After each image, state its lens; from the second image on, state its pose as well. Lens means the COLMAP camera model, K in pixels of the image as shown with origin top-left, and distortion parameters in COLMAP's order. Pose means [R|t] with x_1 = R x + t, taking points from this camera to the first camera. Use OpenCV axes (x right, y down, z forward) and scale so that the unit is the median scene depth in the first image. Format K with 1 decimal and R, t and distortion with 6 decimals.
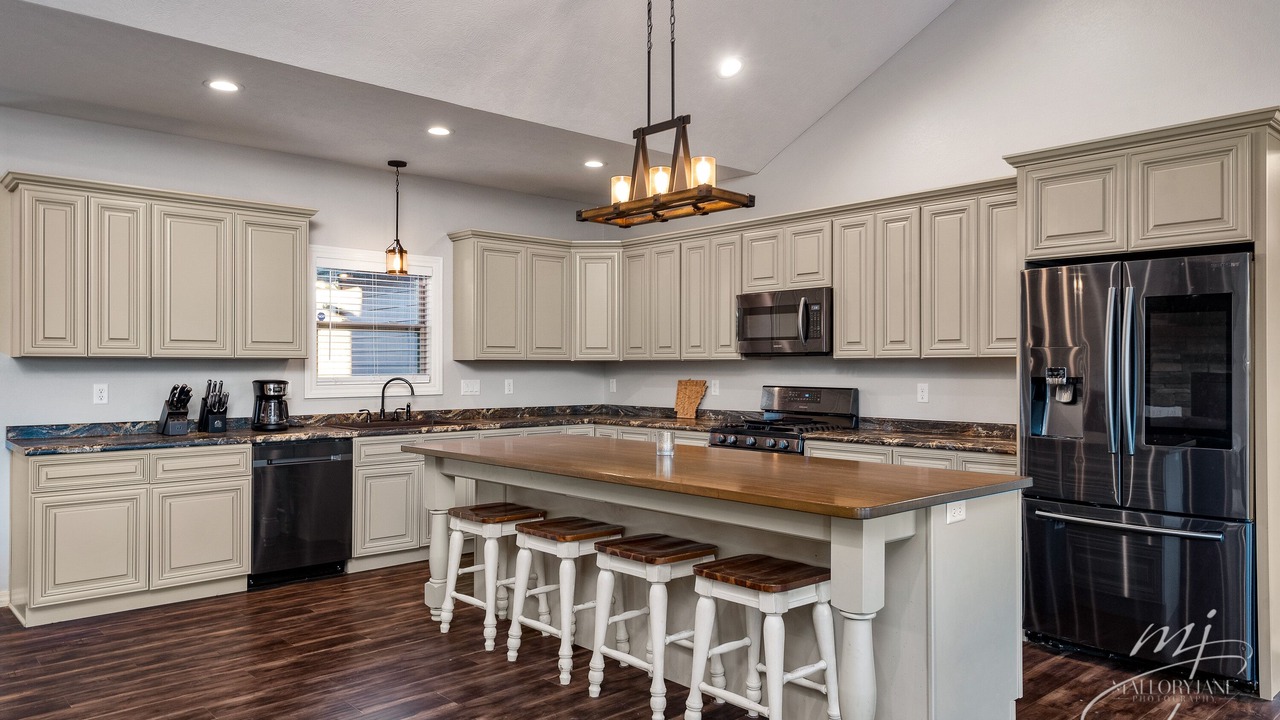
lens RADIAL K [[883.6, 0, 643.5], [0, 883.6, 354.5], [0, 0, 1]] dist [0.034827, -0.002366]
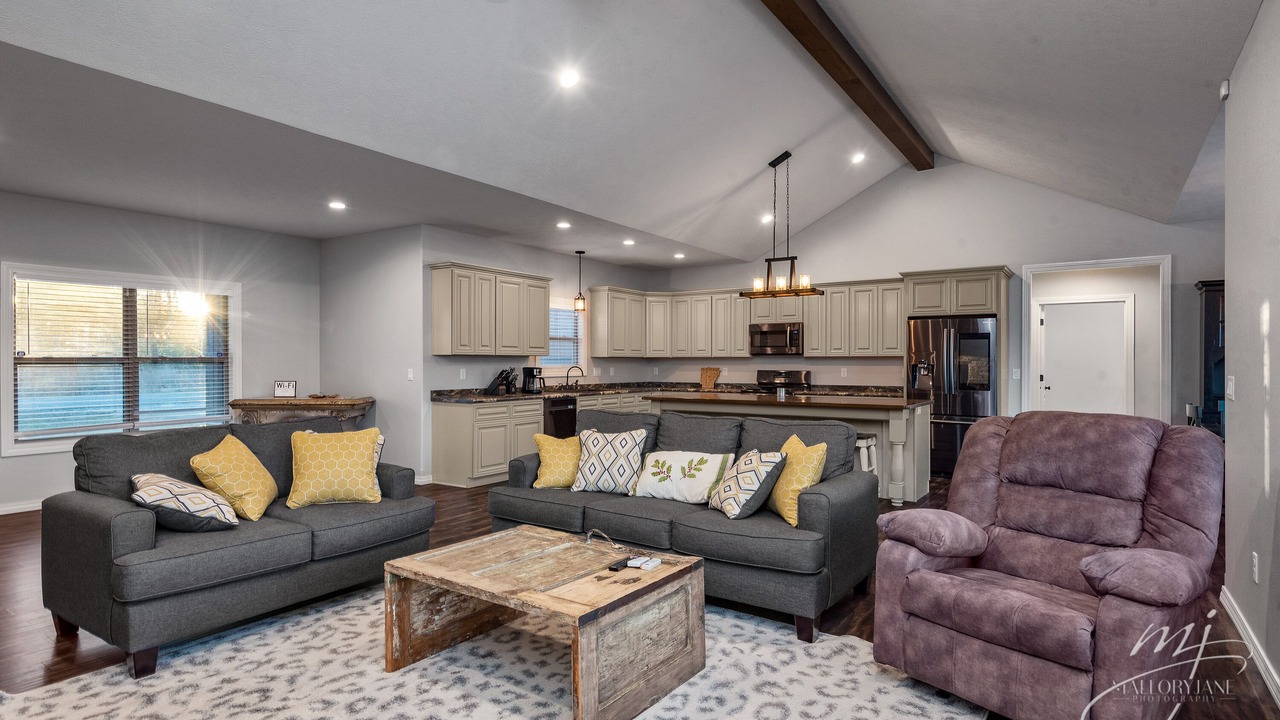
lens RADIAL K [[698.4, 0, 639.2], [0, 698.4, 361.7], [0, 0, 1]] dist [0.013911, -0.005541]
pose [[0.970439, 0.000613, 0.241346, -0.554792], [-0.004063, 0.999897, 0.013800, -0.004565], [-0.241313, -0.014372, 0.970341, -0.506525]]
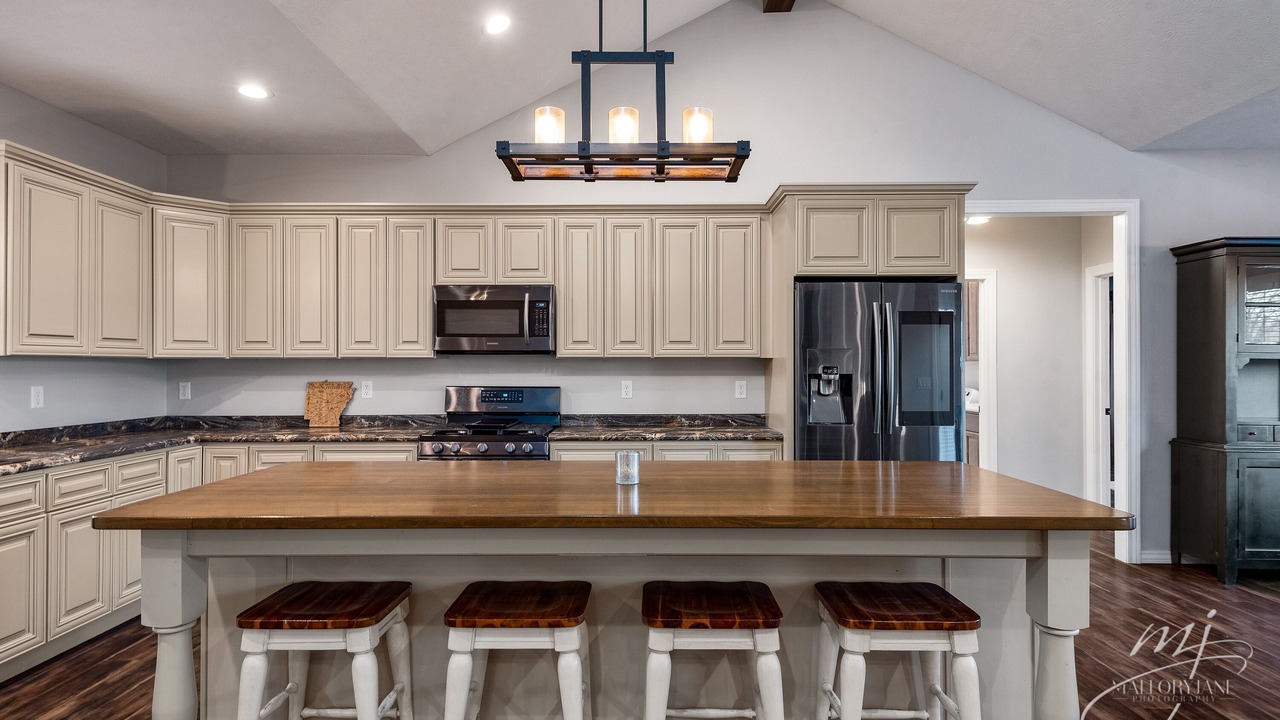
lens RADIAL K [[698.4, 0, 645.2], [0, 698.4, 361.4], [0, 0, 1]] dist [0.013911, -0.005541]
pose [[0.674296, 0.002864, 0.738456, -0.291235], [-0.008482, 0.999957, 0.003866, 0.005165], [-0.738412, -0.008870, 0.674291, 0.393363]]
